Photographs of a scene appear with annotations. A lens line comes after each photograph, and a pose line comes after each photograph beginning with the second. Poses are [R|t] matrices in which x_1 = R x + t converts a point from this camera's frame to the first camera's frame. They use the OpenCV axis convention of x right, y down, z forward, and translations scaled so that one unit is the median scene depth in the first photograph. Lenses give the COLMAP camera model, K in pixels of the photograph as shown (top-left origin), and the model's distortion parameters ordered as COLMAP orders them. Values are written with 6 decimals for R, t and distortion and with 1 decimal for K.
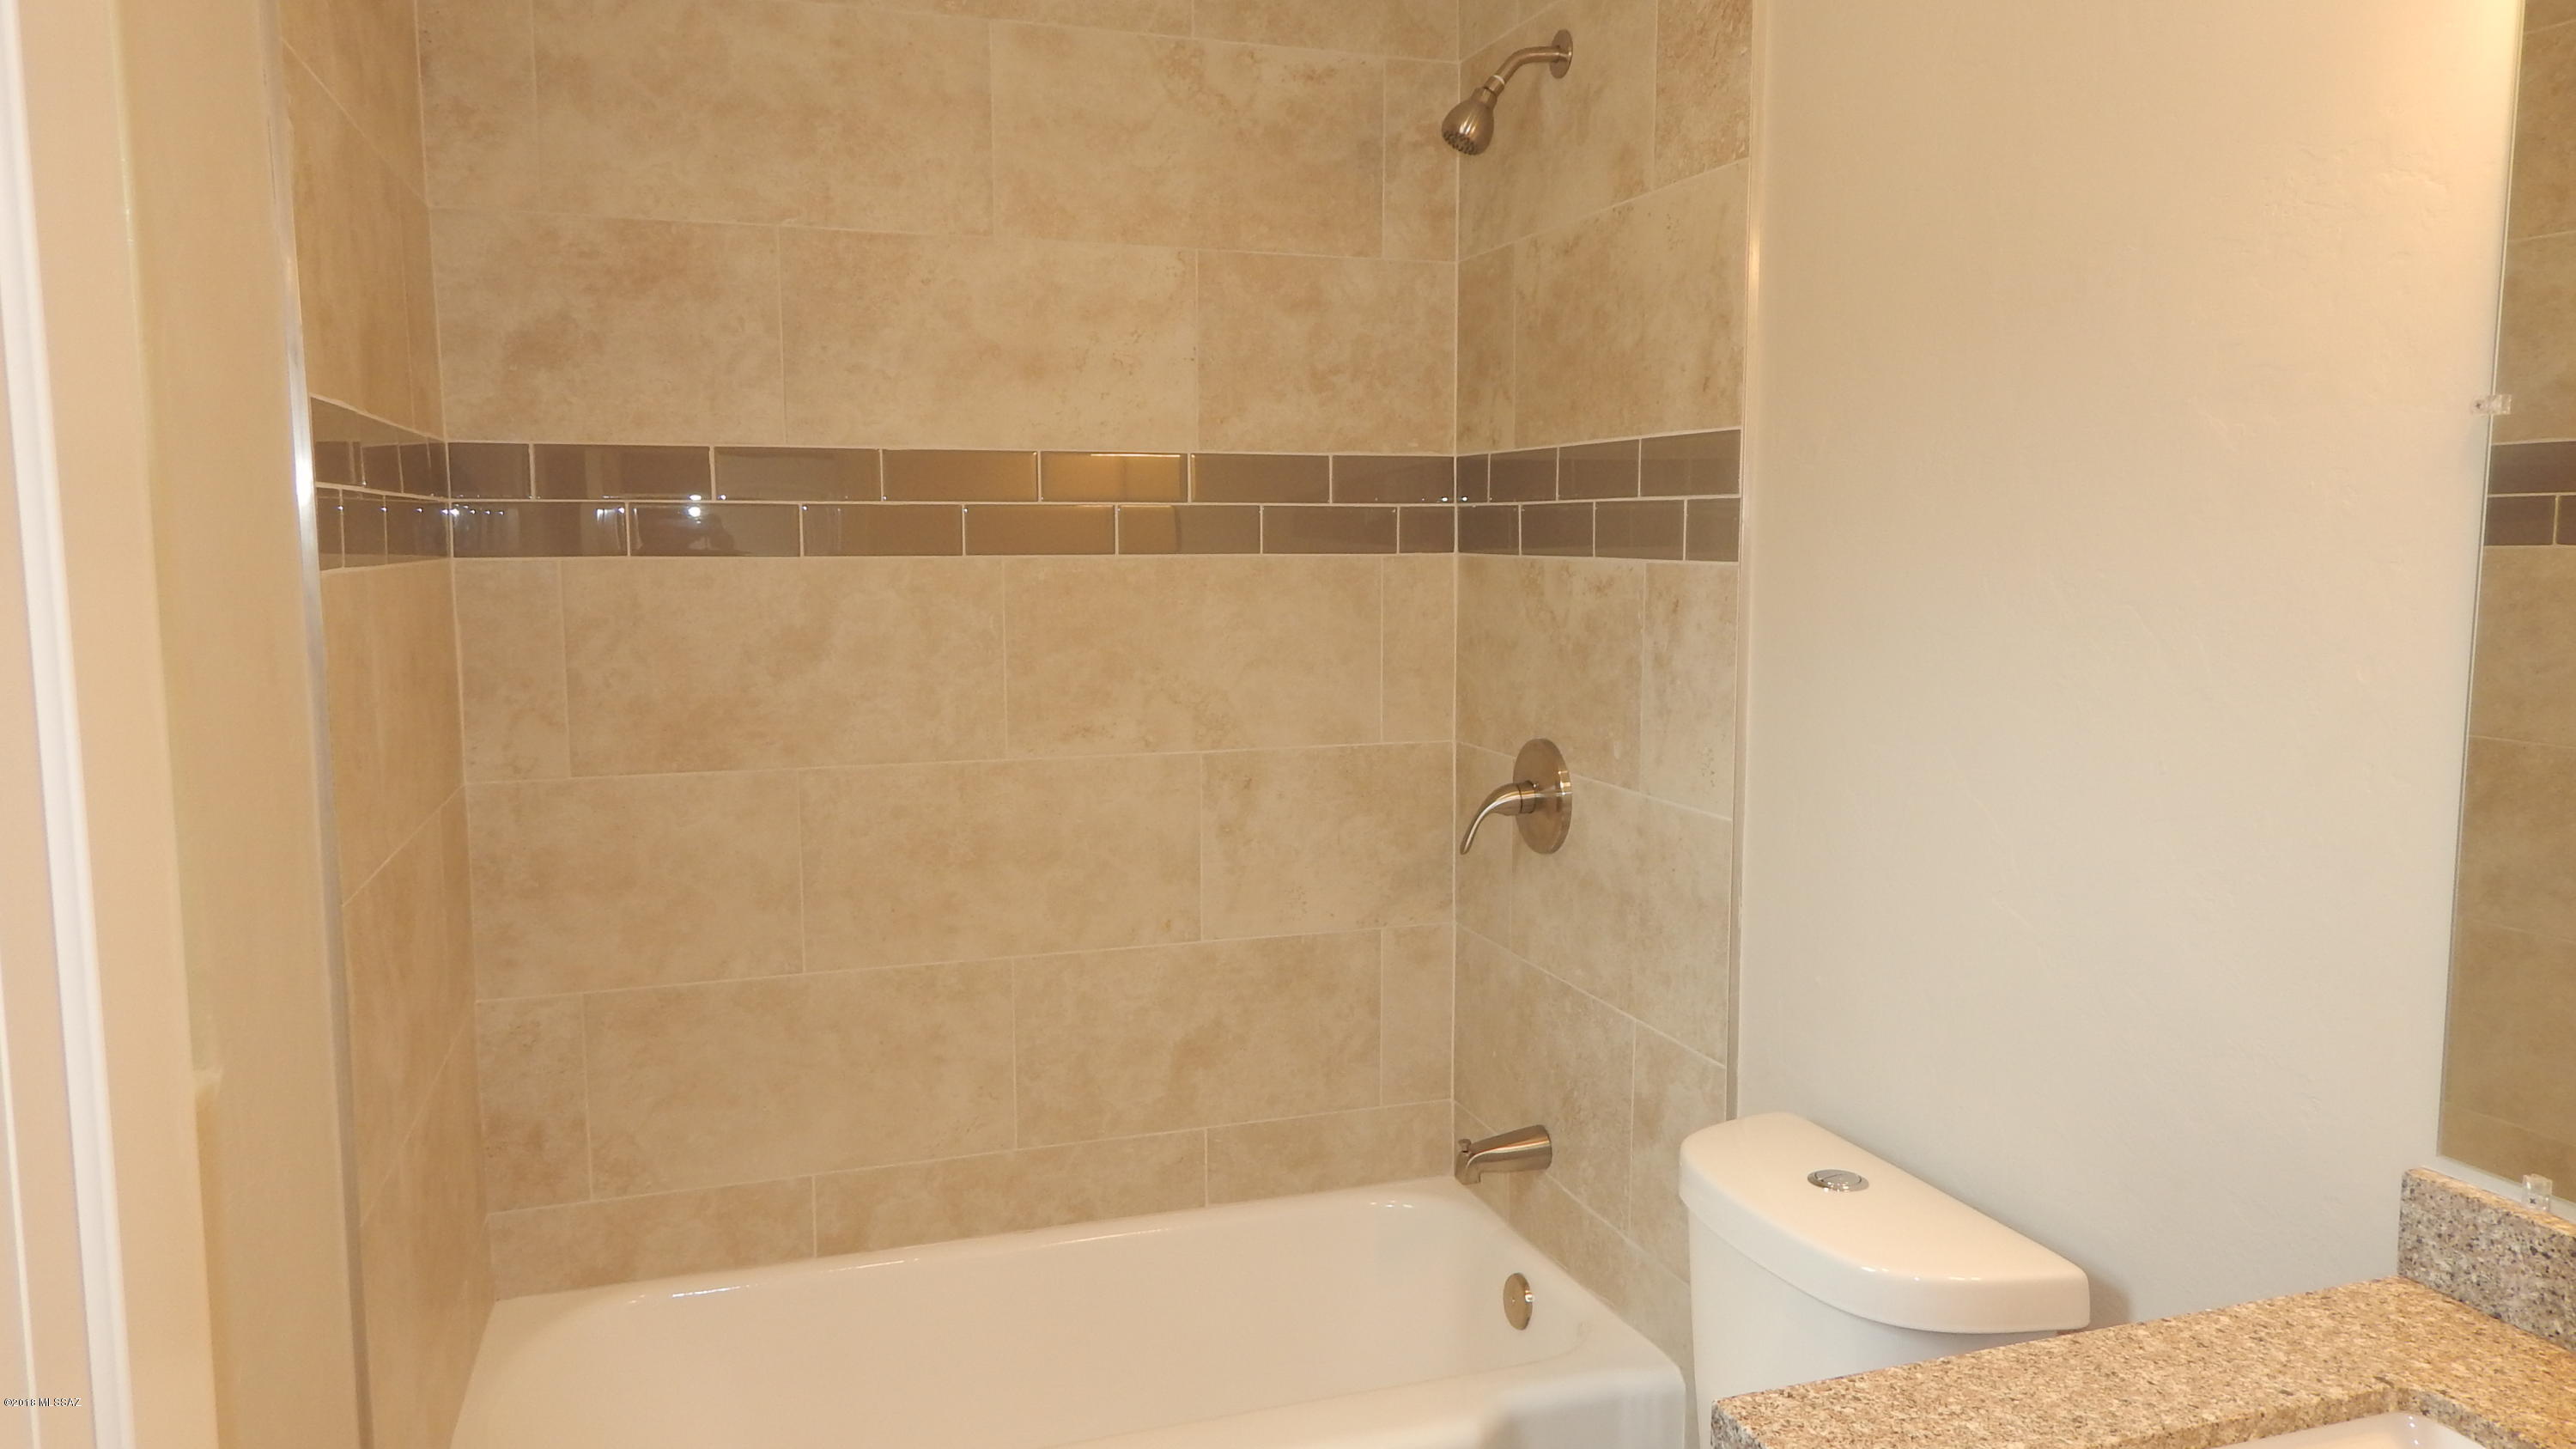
lens RADIAL K [[1745.3, 0, 1288.0], [0, 1745.3, 724.5], [0, 0, 1]] dist [0.036489, -0.017043]
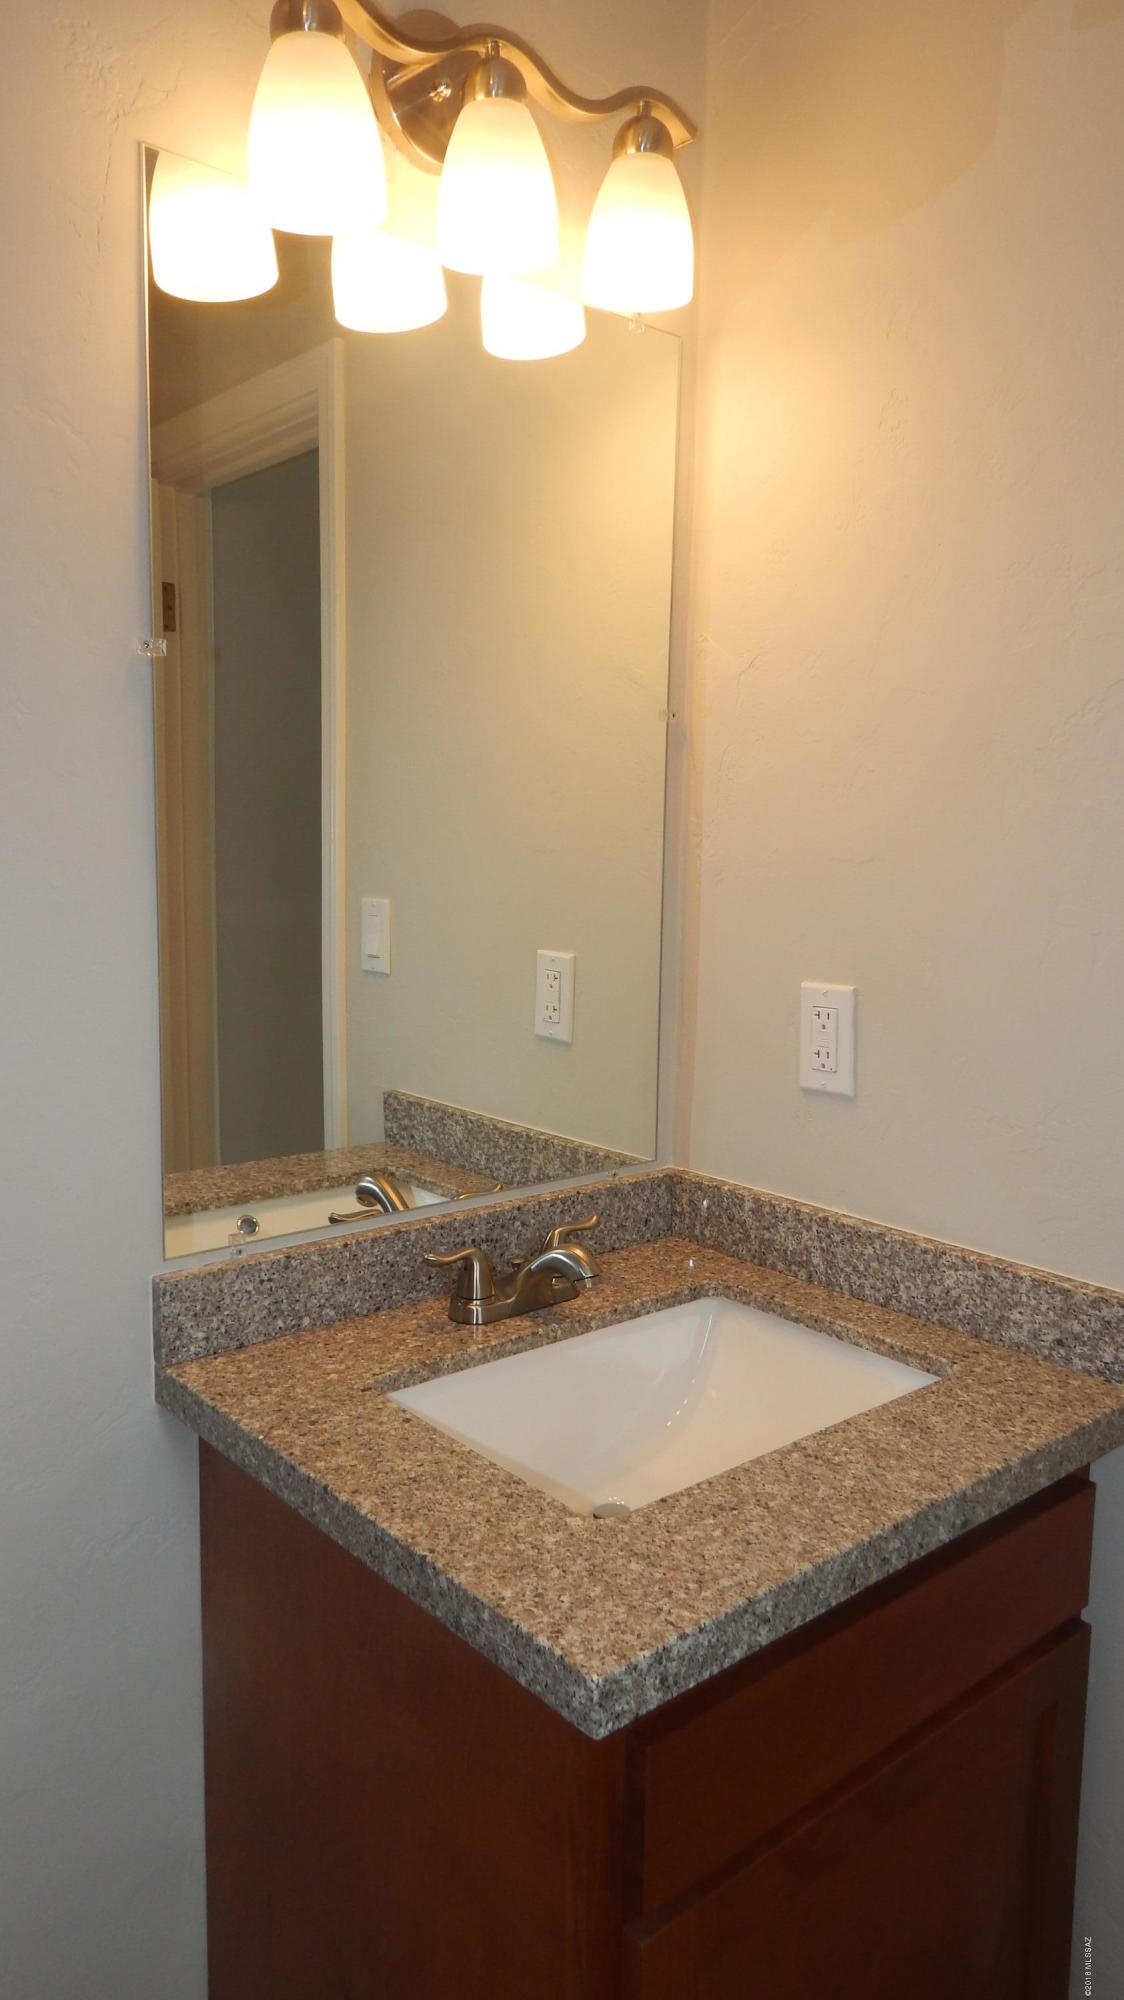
lens RADIAL K [[1354.9, 0, 562.0], [0, 1354.9, 1000.0], [0, 0, 1]] dist [0.036489, -0.017043]
pose [[-0.386102, -0.111170, 0.915733, -0.324495], [0.095060, 0.982631, 0.159372, -0.062683], [-0.917545, 0.148583, -0.368828, 1.142002]]
